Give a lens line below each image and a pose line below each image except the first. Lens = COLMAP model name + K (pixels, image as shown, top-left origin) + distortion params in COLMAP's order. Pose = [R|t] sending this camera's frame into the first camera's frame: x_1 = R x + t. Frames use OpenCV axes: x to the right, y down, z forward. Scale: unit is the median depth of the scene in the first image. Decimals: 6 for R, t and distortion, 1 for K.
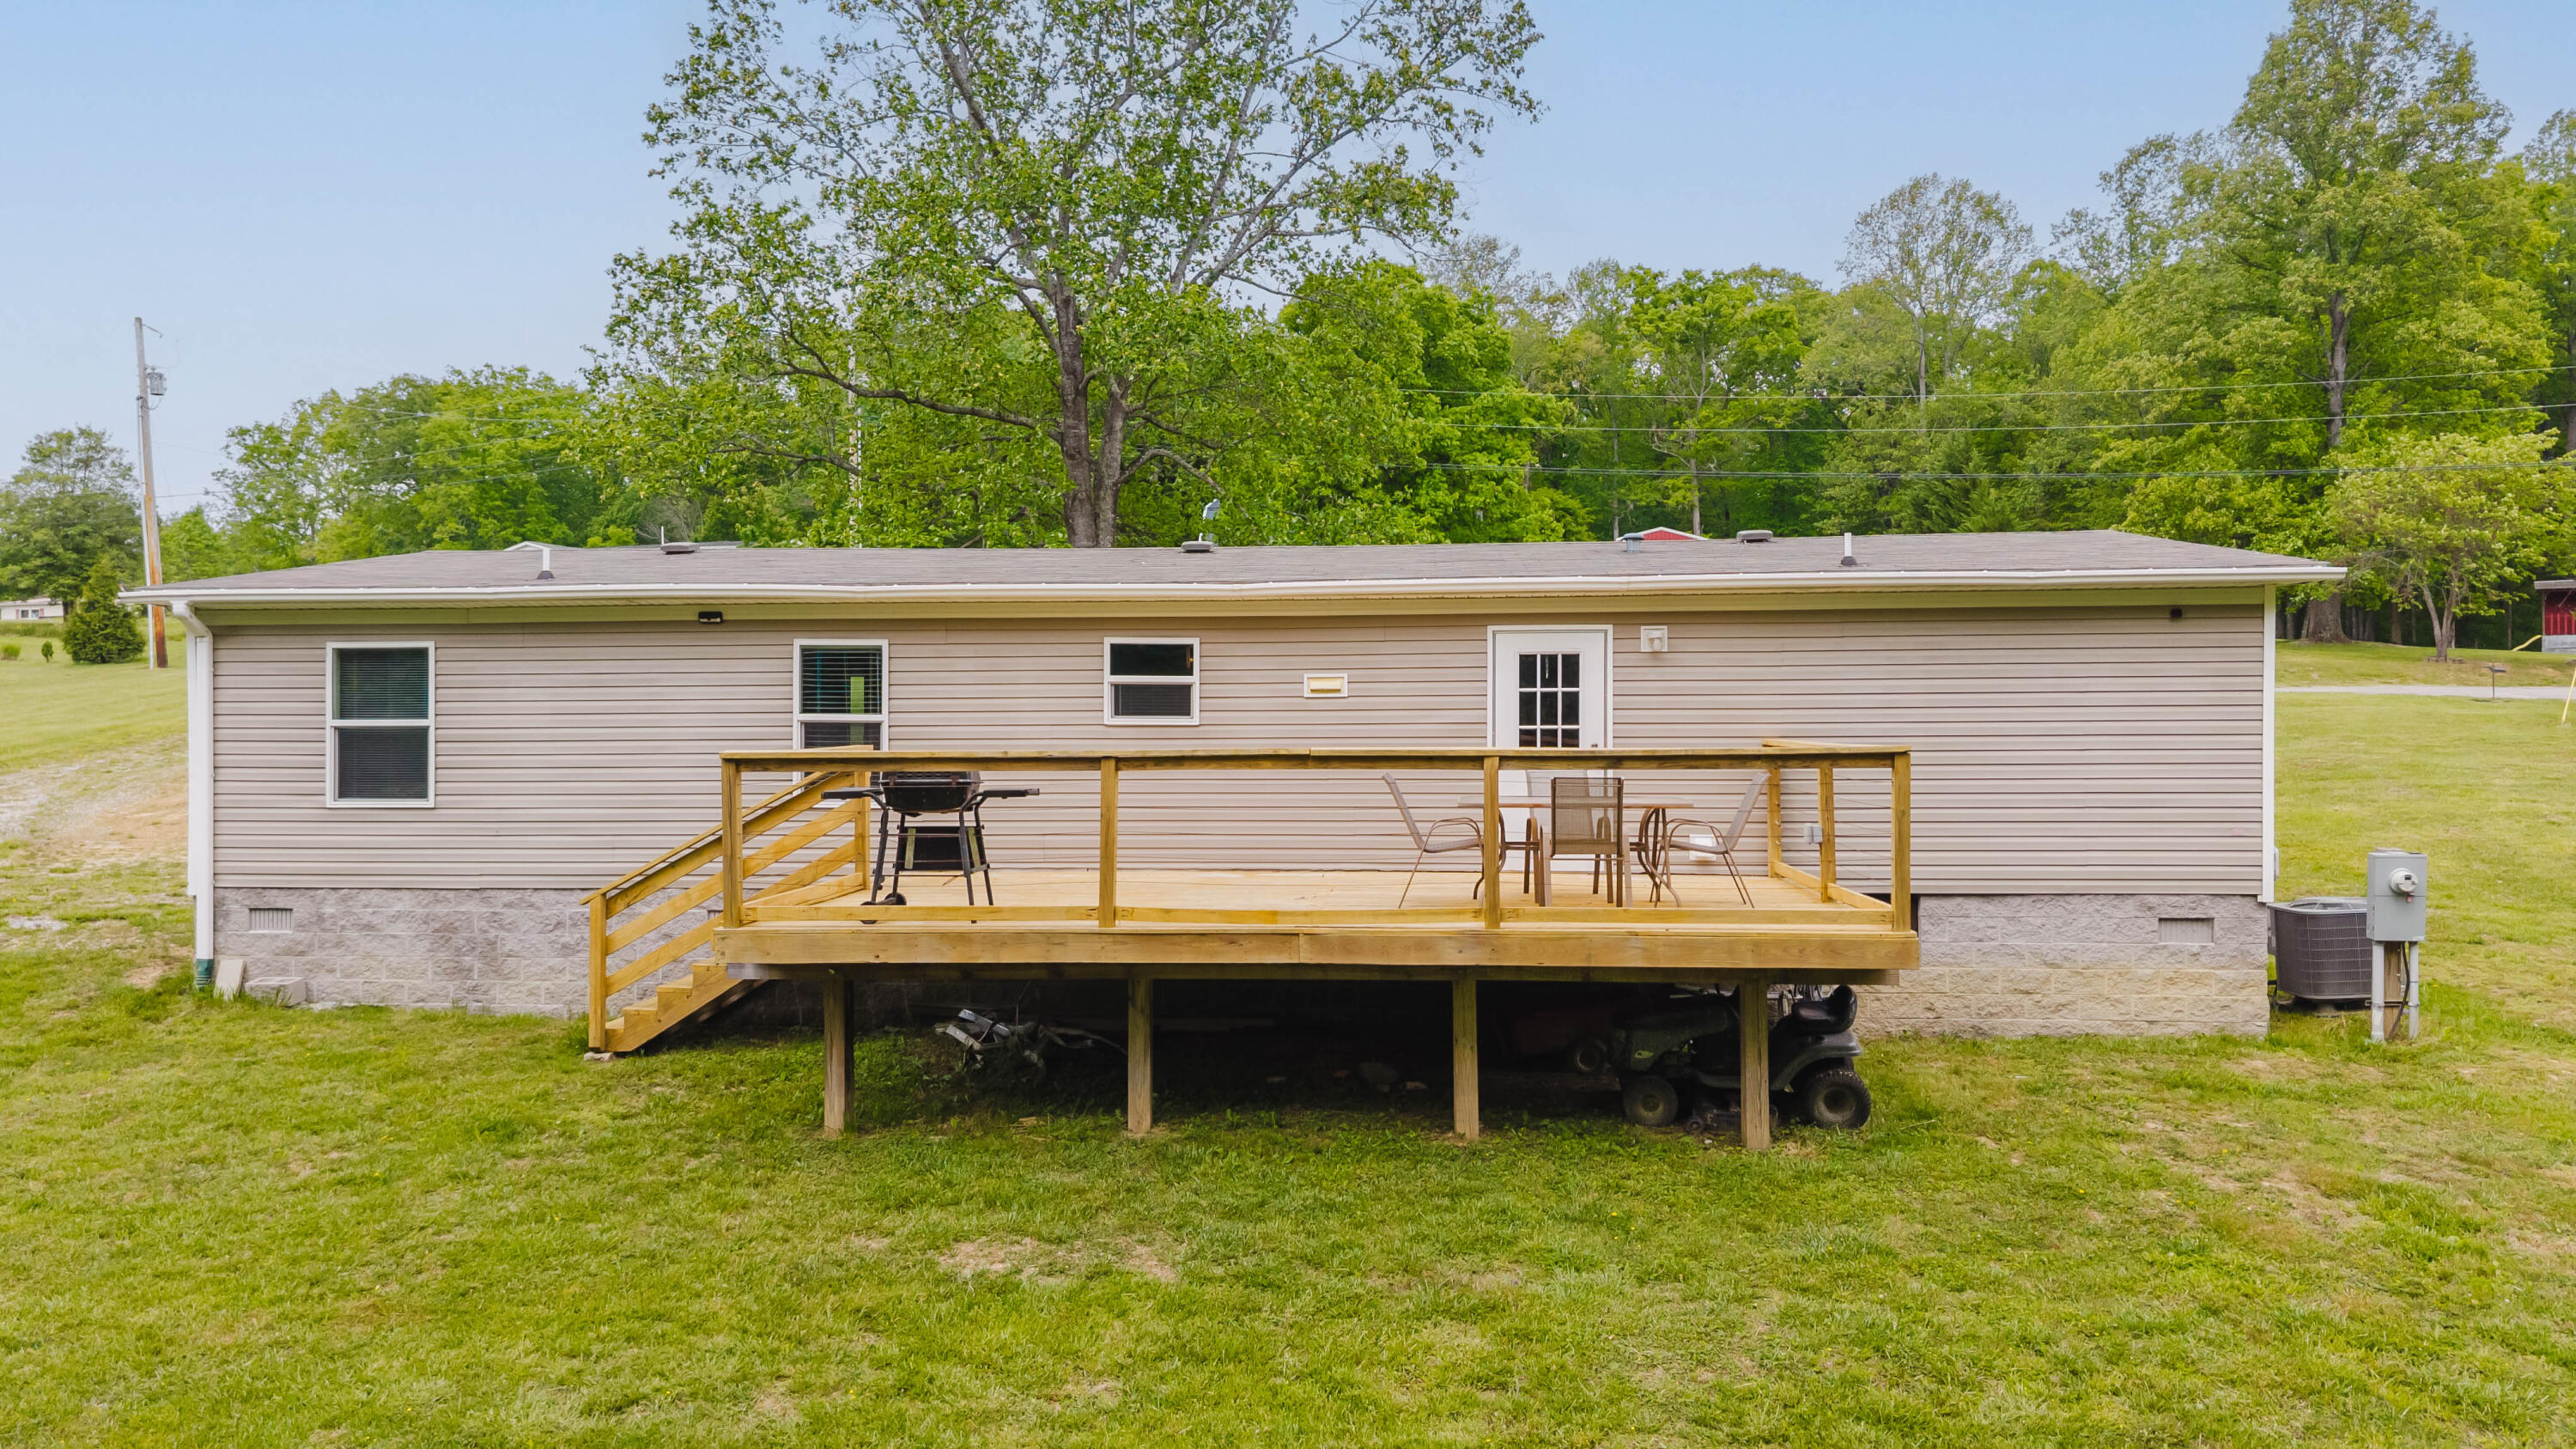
lens RADIAL K [[1776.3, 0, 1298.7], [0, 1776.3, 731.9], [0, 0, 1]] dist [0.010205, -0.009717]
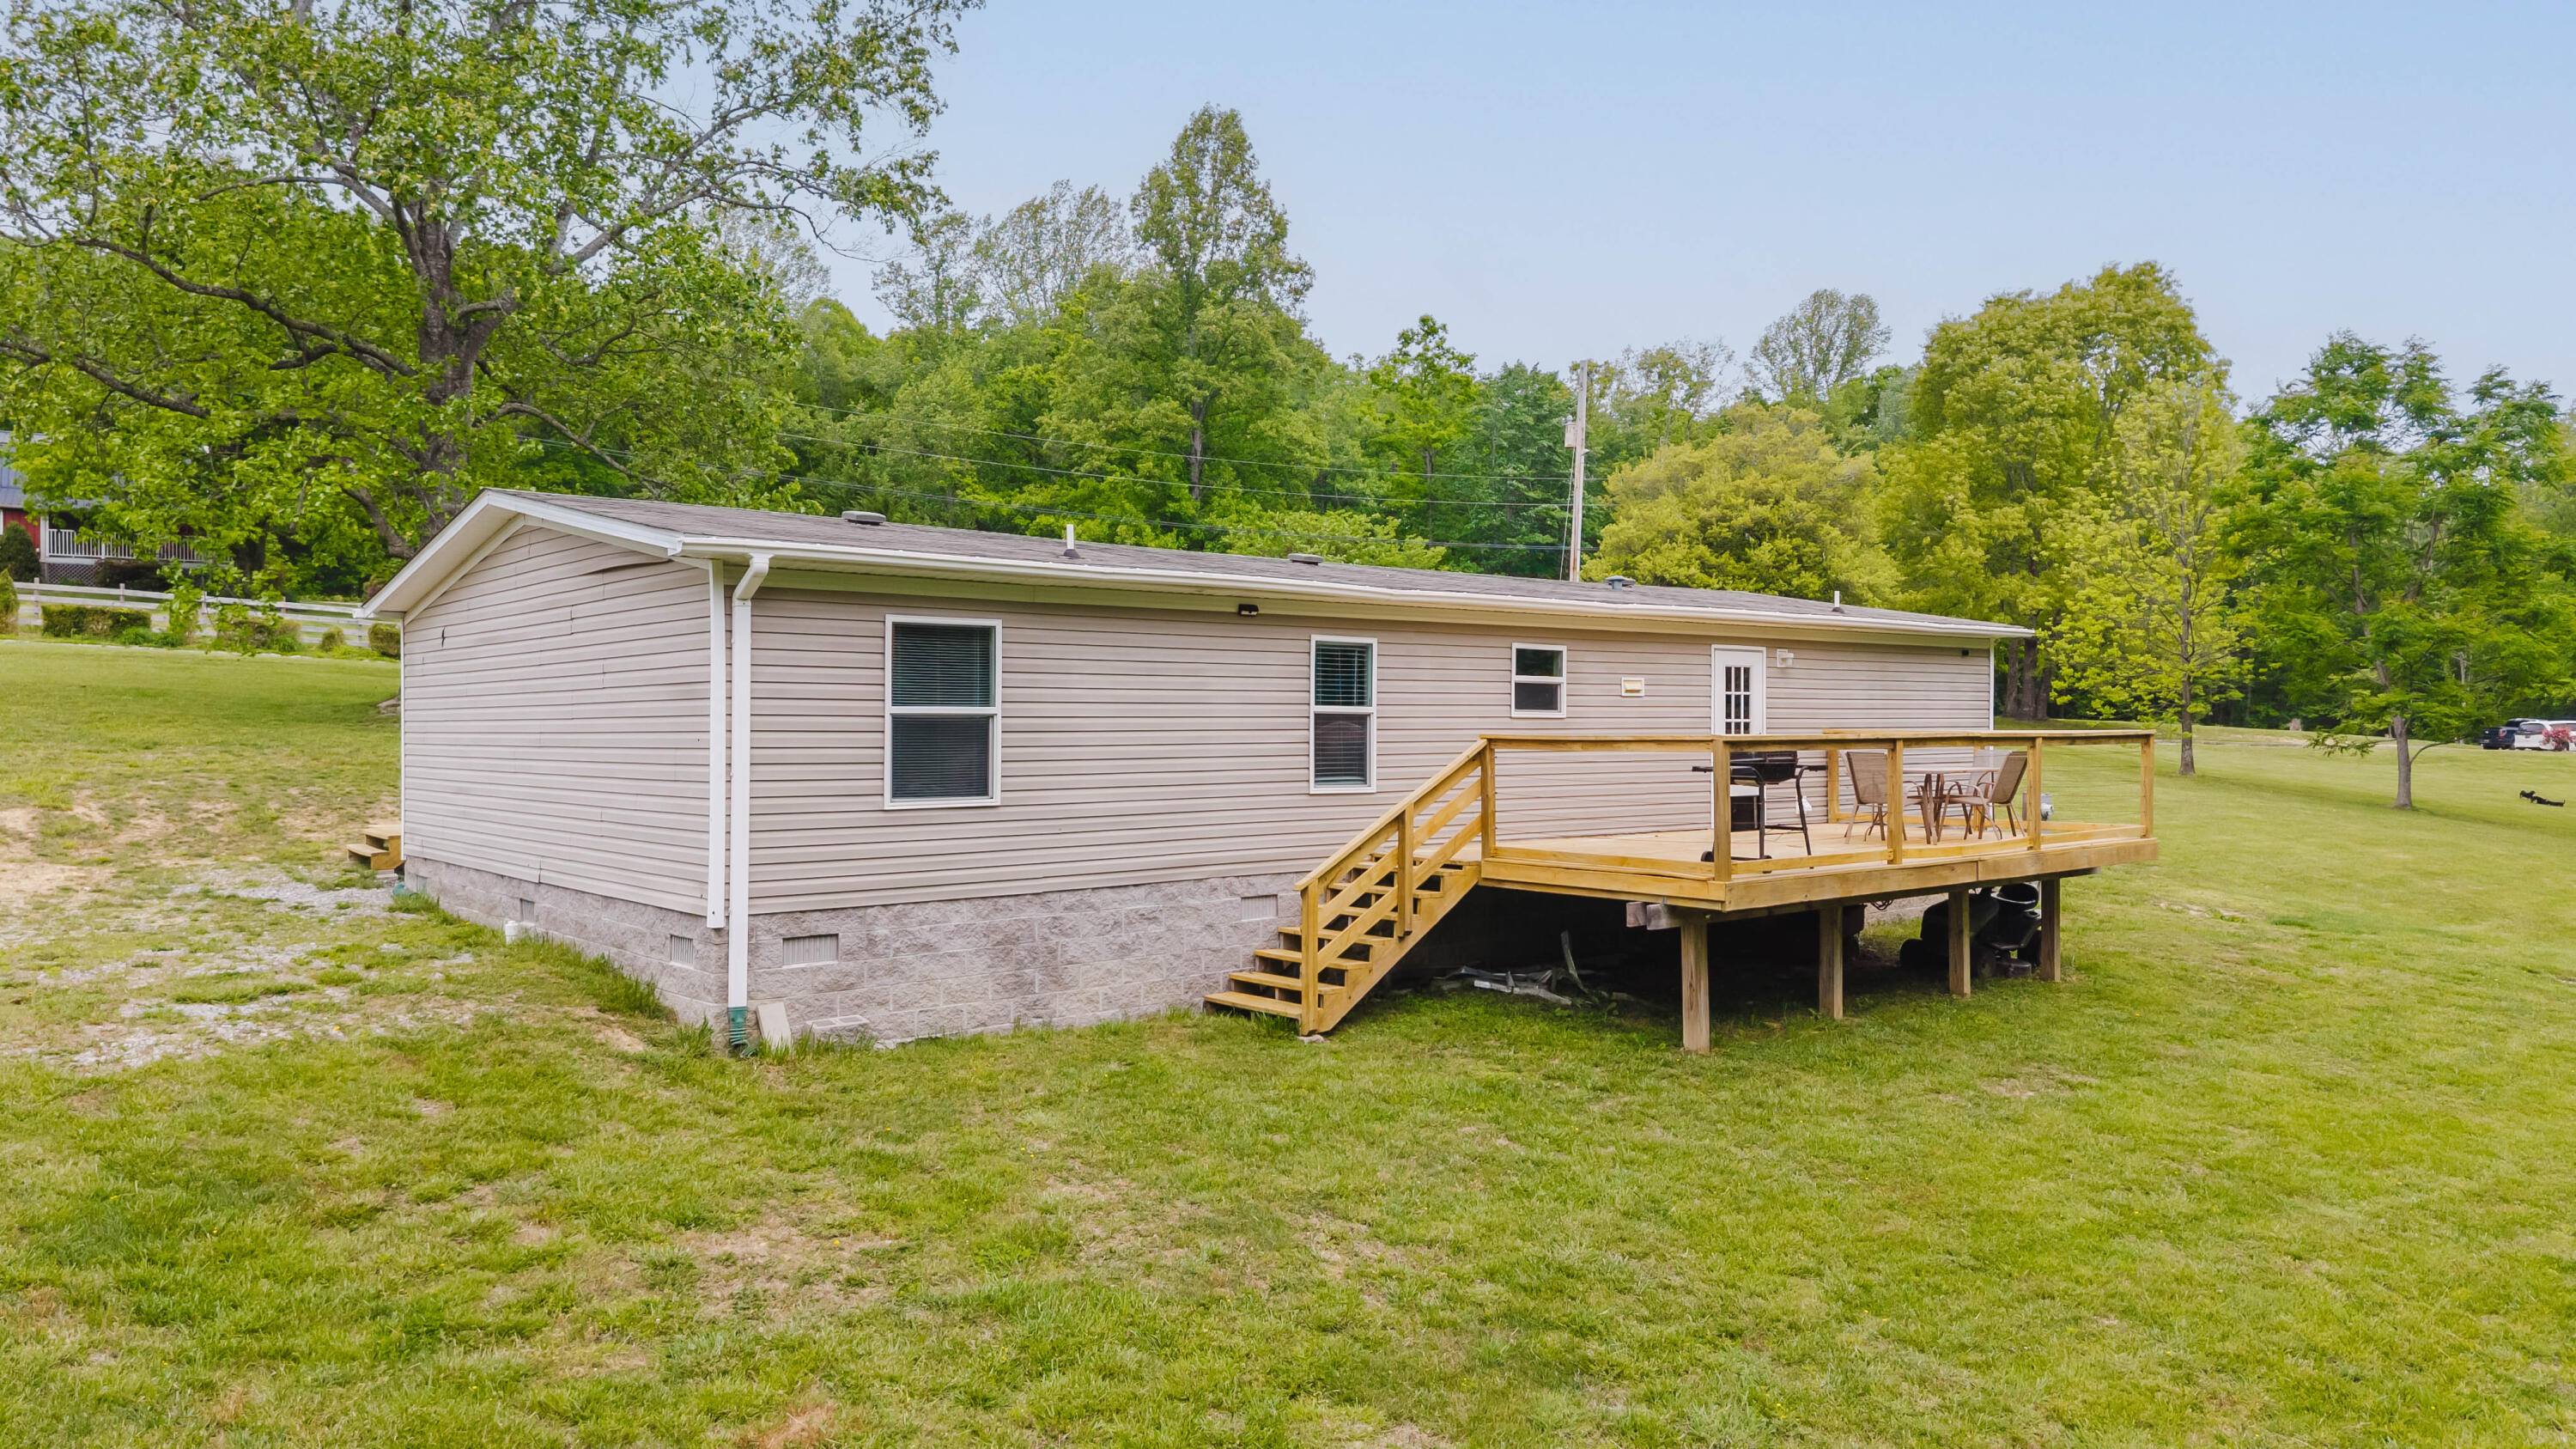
lens RADIAL K [[1776.3, 0, 1306.8], [0, 1776.3, 724.9], [0, 0, 1]] dist [0.010205, -0.009717]
pose [[0.685410, 0.001787, 0.728156, -1.033834], [0.002254, 0.999987, -0.004575, 0.006446], [-0.728154, 0.004777, 0.685397, 0.277305]]
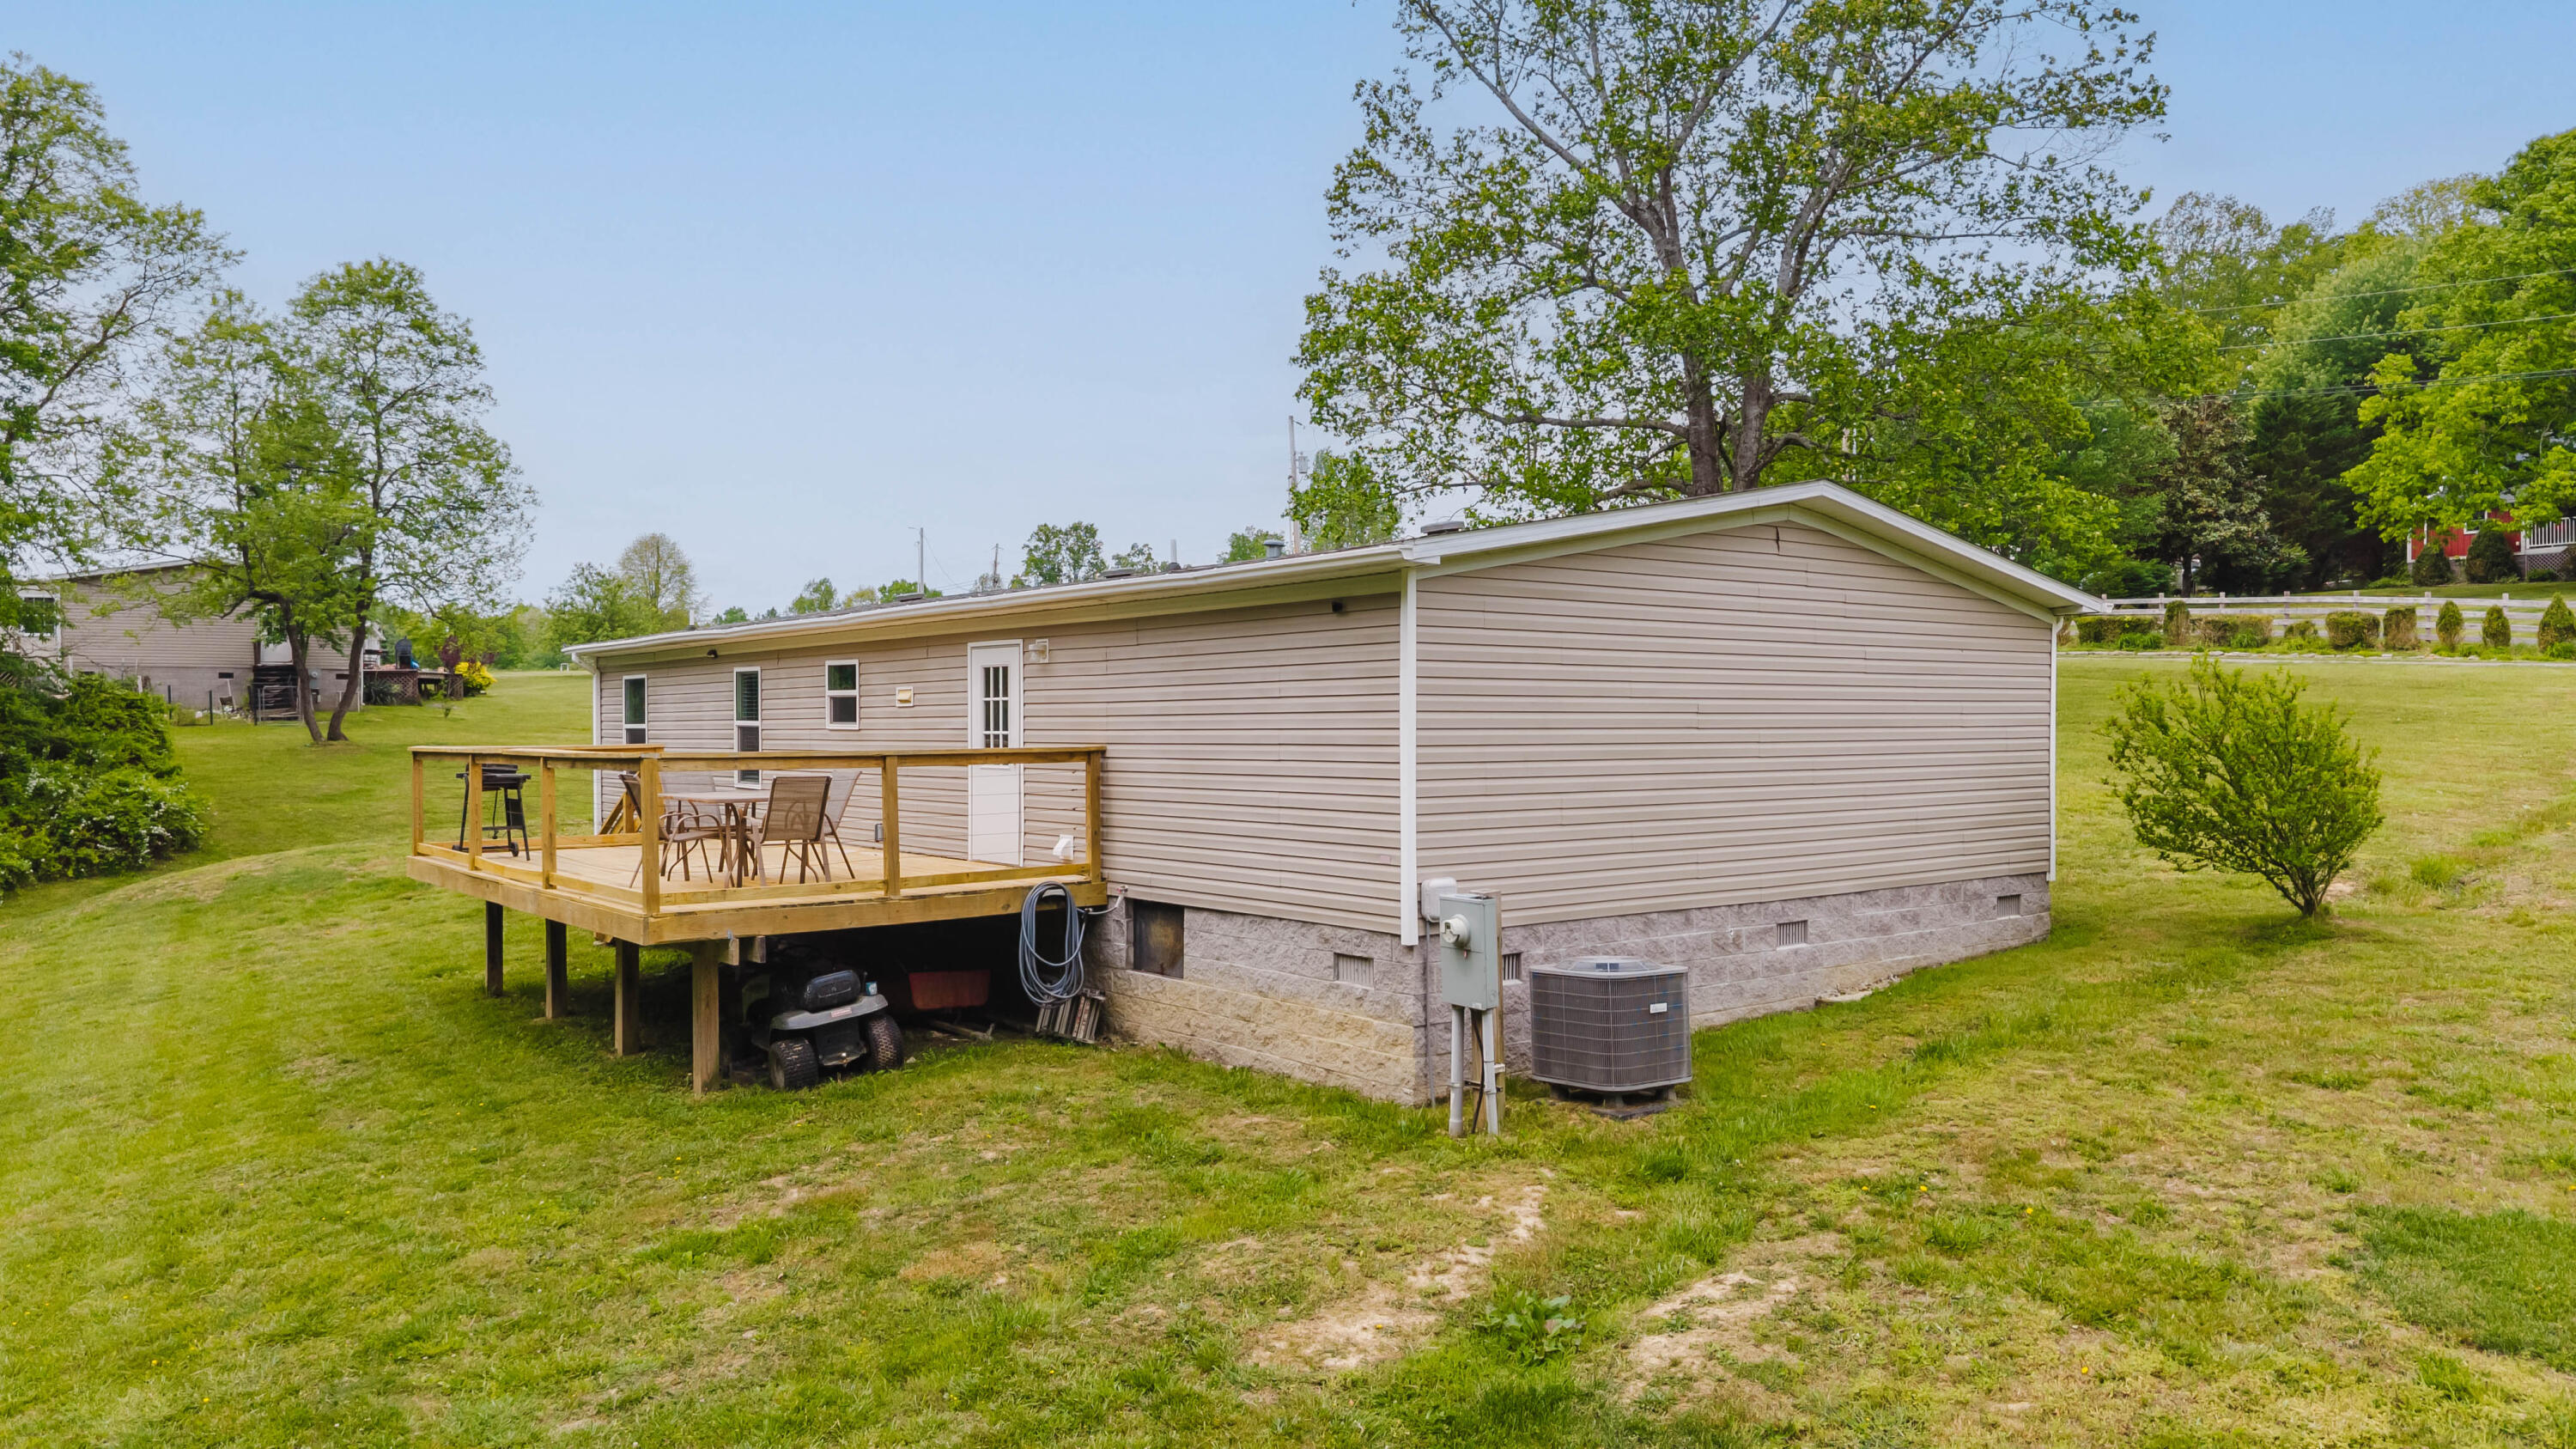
lens RADIAL K [[1776.3, 0, 1285.1], [0, 1776.3, 718.1], [0, 0, 1]] dist [0.010205, -0.009717]
pose [[0.703558, -0.001503, -0.710636, 0.991124], [-0.001792, 0.999991, -0.003888, -0.007422], [0.710635, 0.004009, 0.703549, 0.329412]]
